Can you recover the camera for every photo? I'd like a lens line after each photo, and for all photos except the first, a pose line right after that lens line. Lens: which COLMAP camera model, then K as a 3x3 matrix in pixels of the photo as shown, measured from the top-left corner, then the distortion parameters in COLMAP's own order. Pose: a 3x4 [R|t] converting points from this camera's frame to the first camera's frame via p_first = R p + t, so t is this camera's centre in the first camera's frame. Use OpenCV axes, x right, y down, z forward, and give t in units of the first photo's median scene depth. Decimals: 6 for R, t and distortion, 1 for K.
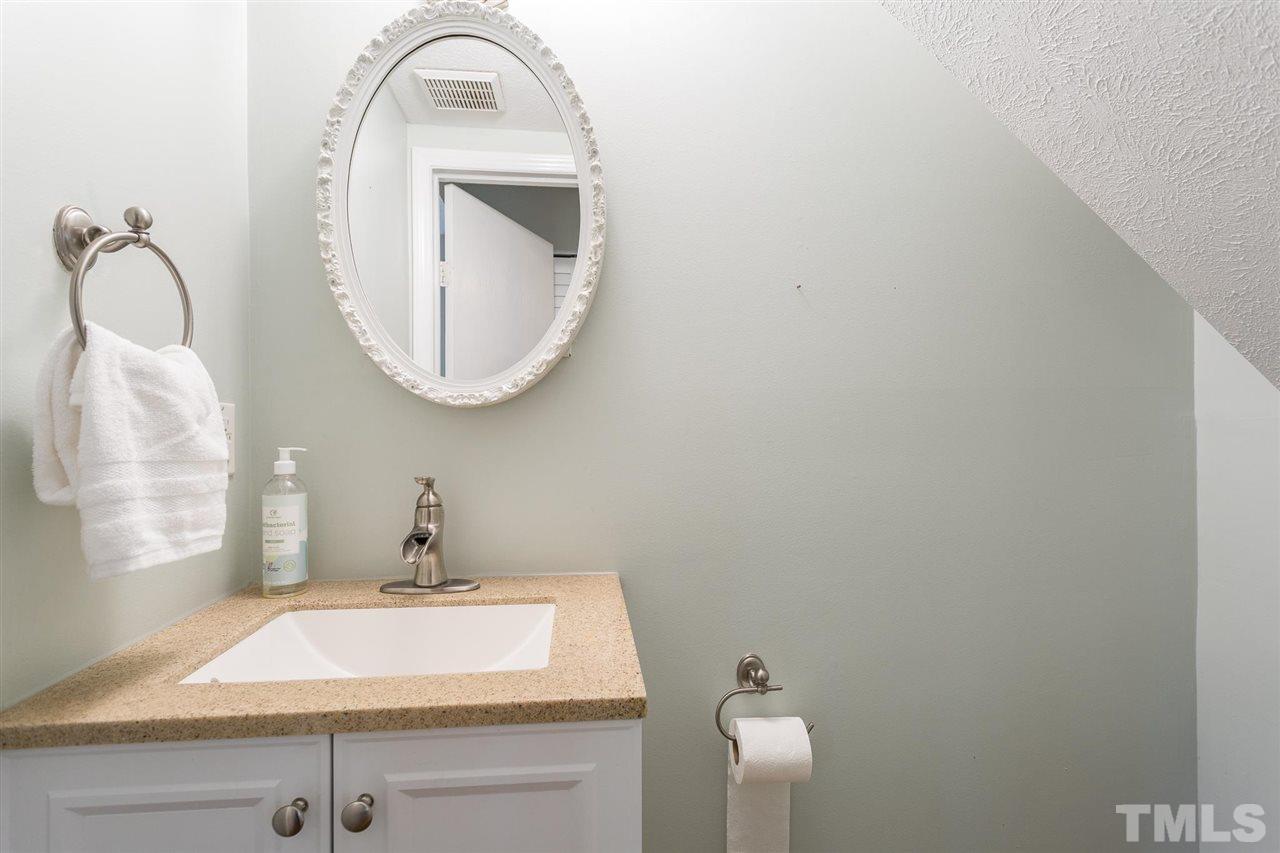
lens RADIAL K [[613.0, 0, 639.9], [0, 613.0, 508.6], [0, 0, 1]] dist [-0.000516, 0.000019]
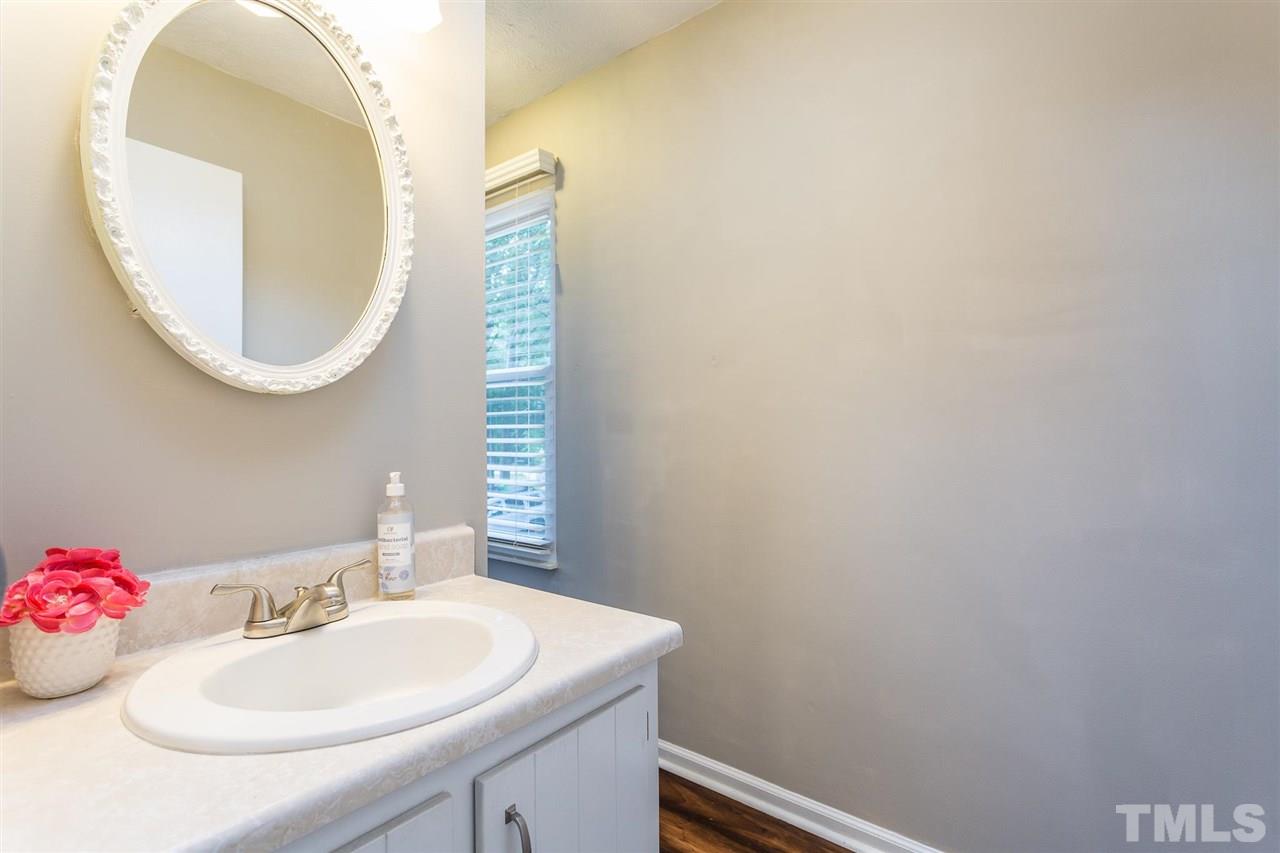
lens RADIAL K [[601.4, 0, 639.3], [0, 601.4, 451.3], [0, 0, 1]] dist [-0.000238, -0.000142]
pose [[0.699693, 0.007852, 0.714401, -0.575195], [-0.008550, 0.999960, -0.002616, -0.076017], [-0.714393, -0.004278, 0.699732, -0.076899]]
